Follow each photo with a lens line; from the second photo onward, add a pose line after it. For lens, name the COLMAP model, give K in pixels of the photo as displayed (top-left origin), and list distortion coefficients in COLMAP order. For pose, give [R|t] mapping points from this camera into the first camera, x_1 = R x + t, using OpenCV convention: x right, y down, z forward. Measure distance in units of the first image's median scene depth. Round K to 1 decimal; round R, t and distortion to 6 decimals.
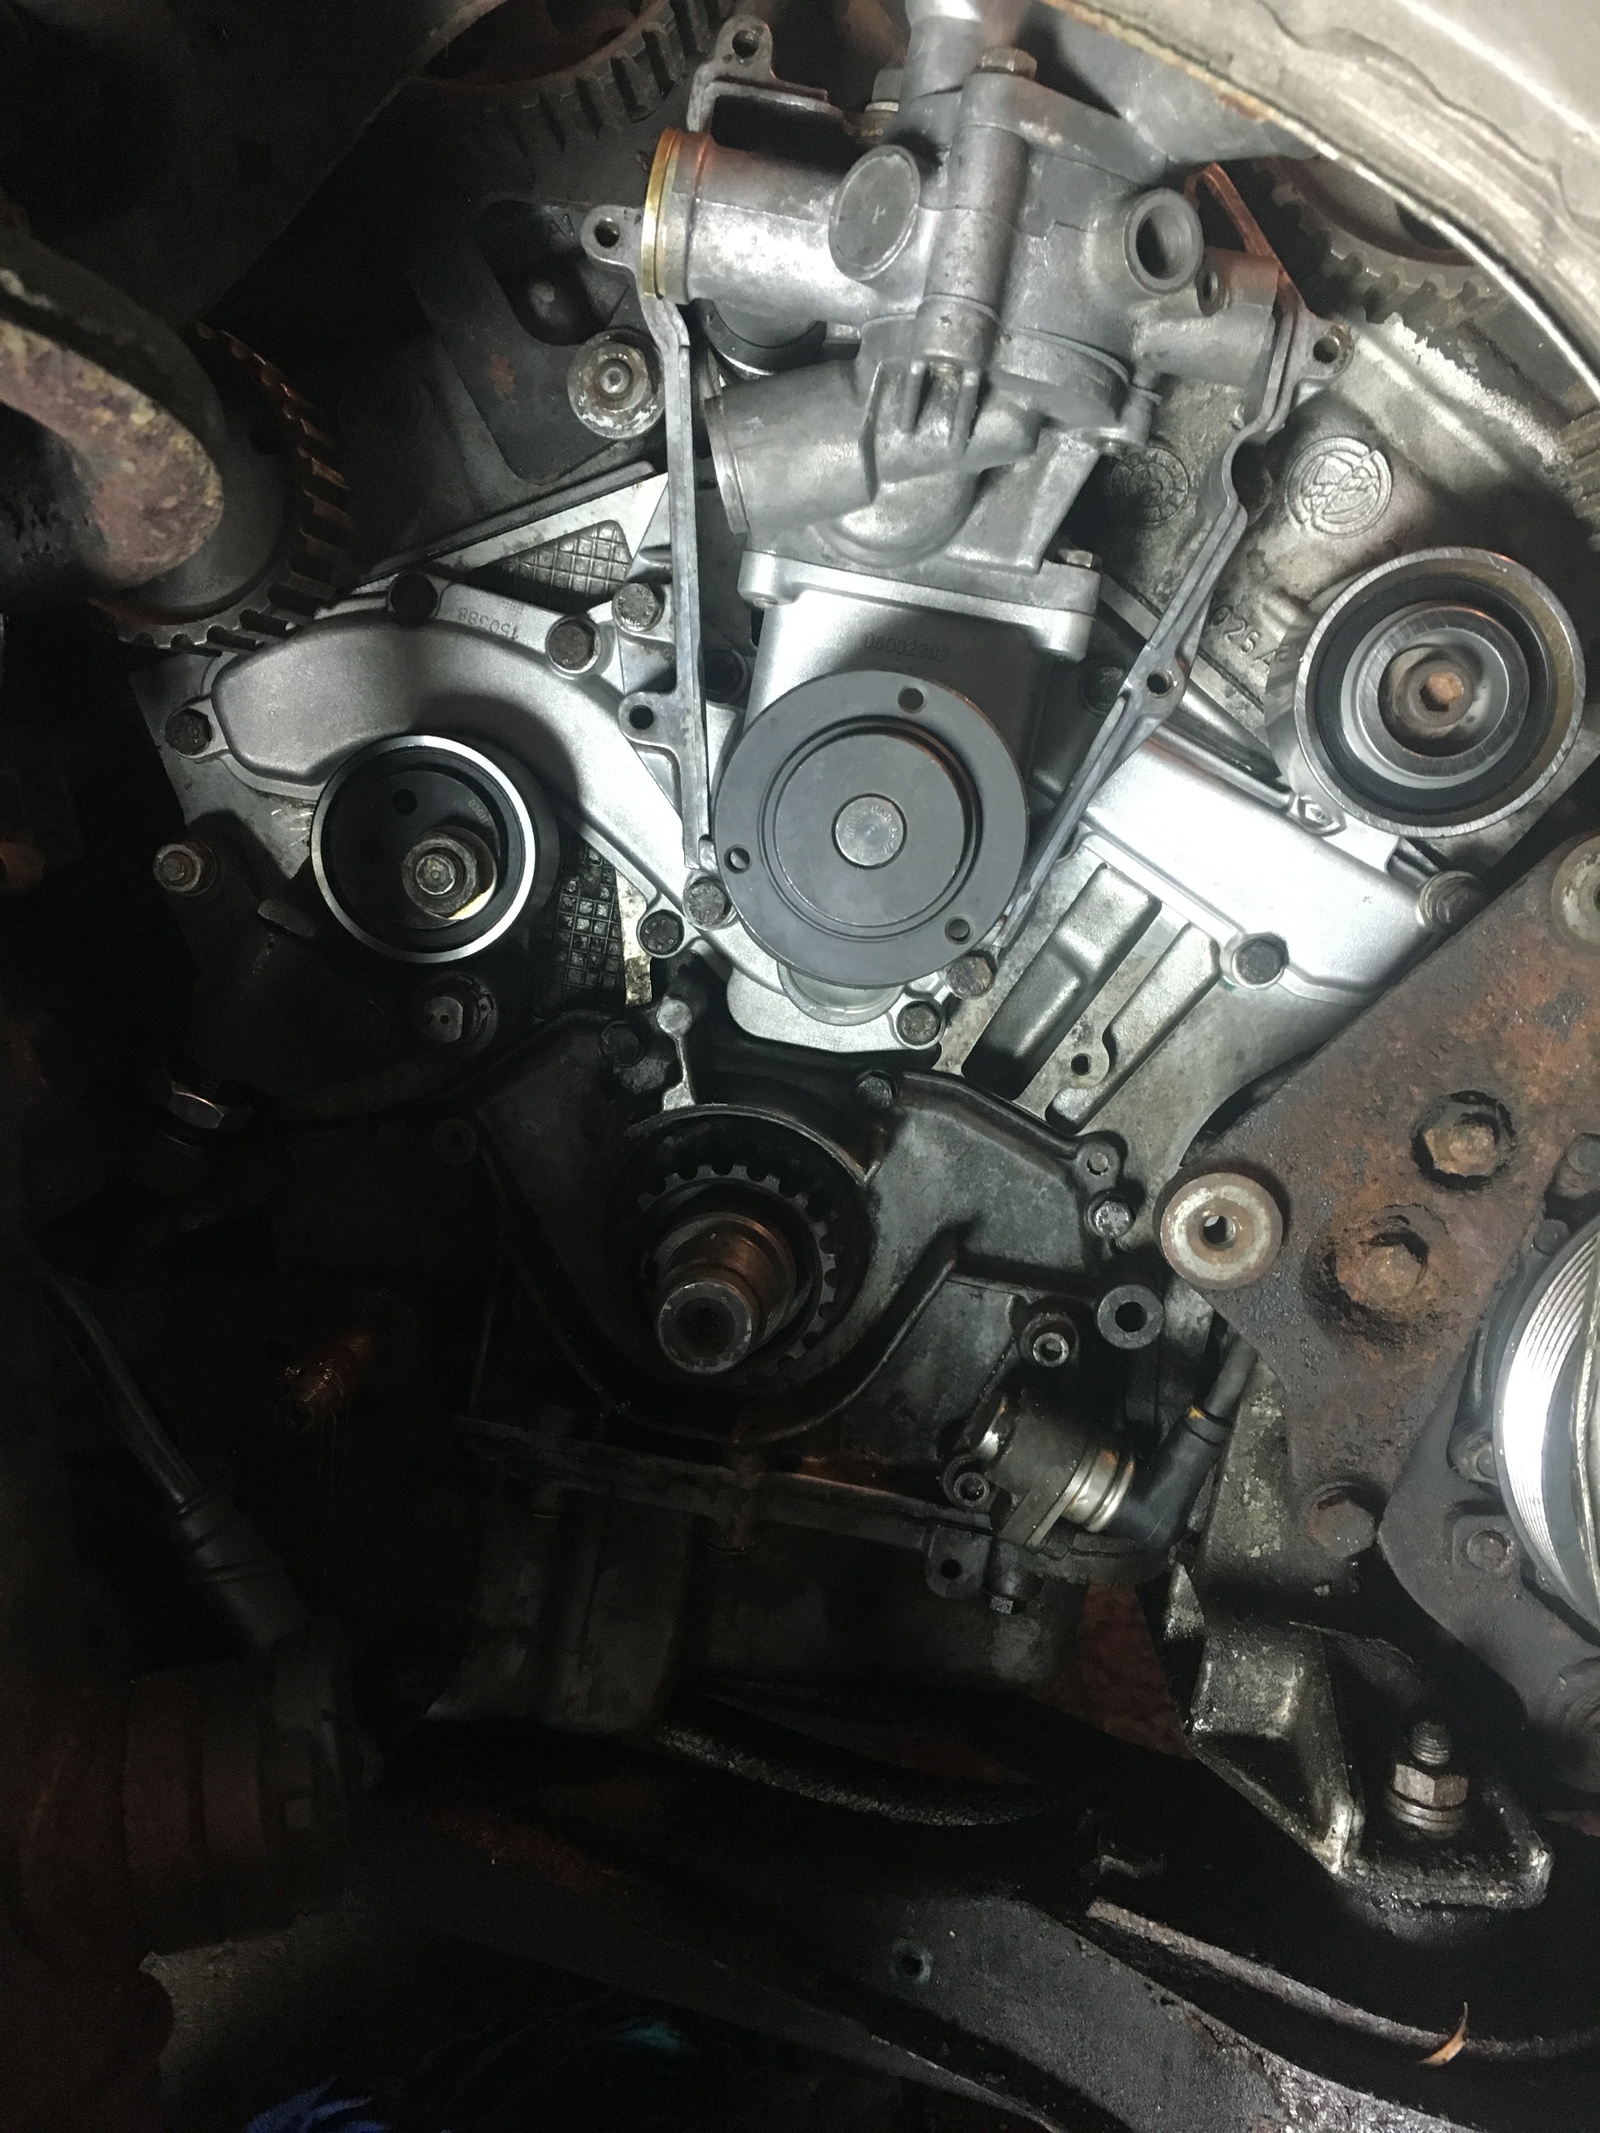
lens RADIAL K [[1826.1, 0, 794.5], [0, 1826.1, 1068.4], [0, 0, 1]] dist [0.064875, -0.093196]
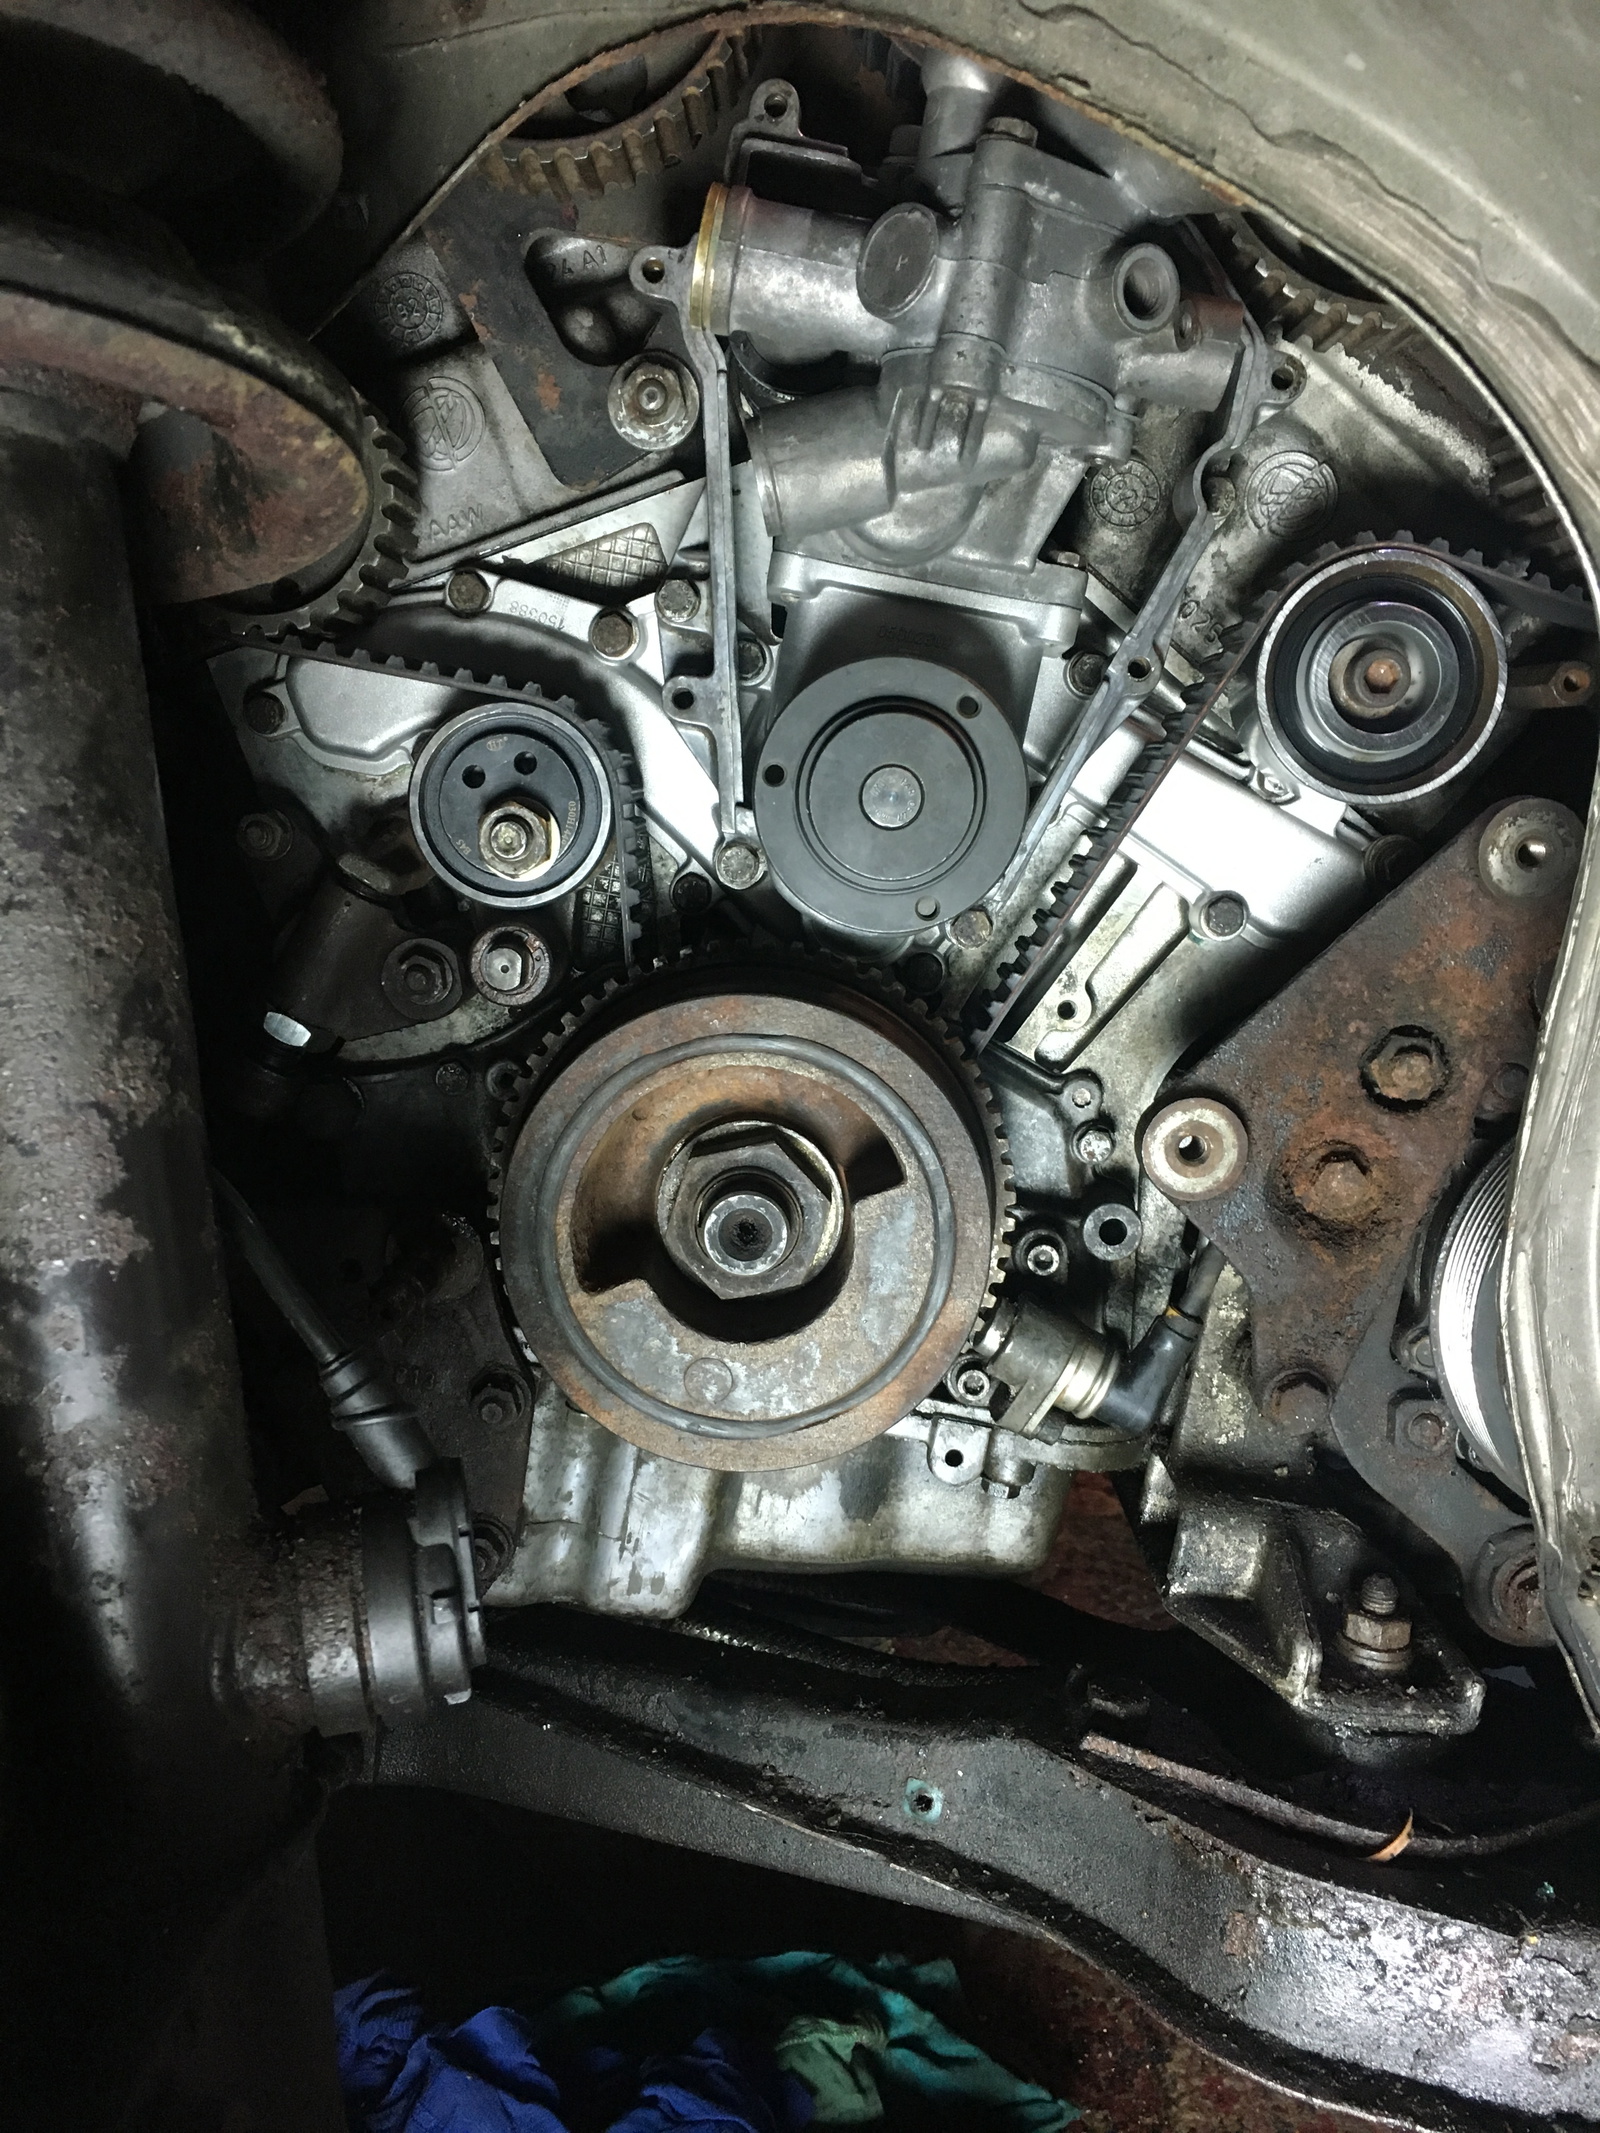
lens RADIAL K [[1826.1, 0, 797.3], [0, 1826.1, 1064.3], [0, 0, 1]] dist [0.064875, -0.093196]
pose [[0.999459, -0.005614, 0.032395, -0.050919], [0.005566, 0.999983, 0.001546, 0.032540], [-0.032403, -0.001365, 0.999474, -0.131406]]
